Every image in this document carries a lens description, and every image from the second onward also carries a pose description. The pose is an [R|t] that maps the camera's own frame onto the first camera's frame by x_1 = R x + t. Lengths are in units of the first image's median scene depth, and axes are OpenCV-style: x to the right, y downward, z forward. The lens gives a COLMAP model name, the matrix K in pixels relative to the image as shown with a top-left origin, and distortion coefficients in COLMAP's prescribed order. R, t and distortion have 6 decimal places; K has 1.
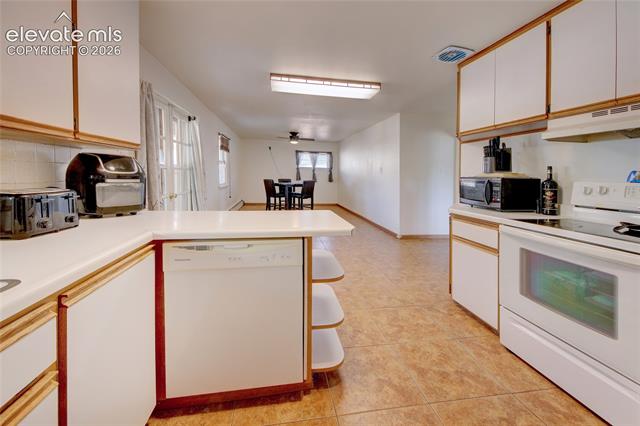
lens RADIAL K [[279.8, 0, 335.1], [0, 279.8, 181.5], [0, 0, 1]] dist [0.001942, 0.000267]
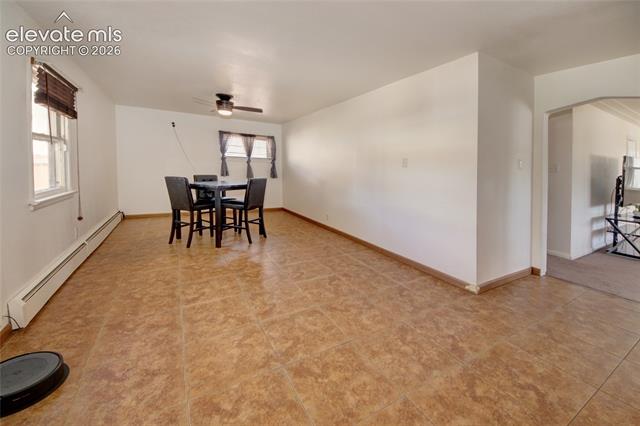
lens RADIAL K [[268.5, 0, 344.1], [0, 268.5, 179.6], [0, 0, 1]] dist [-0.003581, -0.000420]
pose [[0.935977, -0.011463, 0.351873, -0.145683], [0.003542, 0.999726, 0.023147, -0.017272], [-0.352042, -0.020418, 0.935761, 0.506738]]
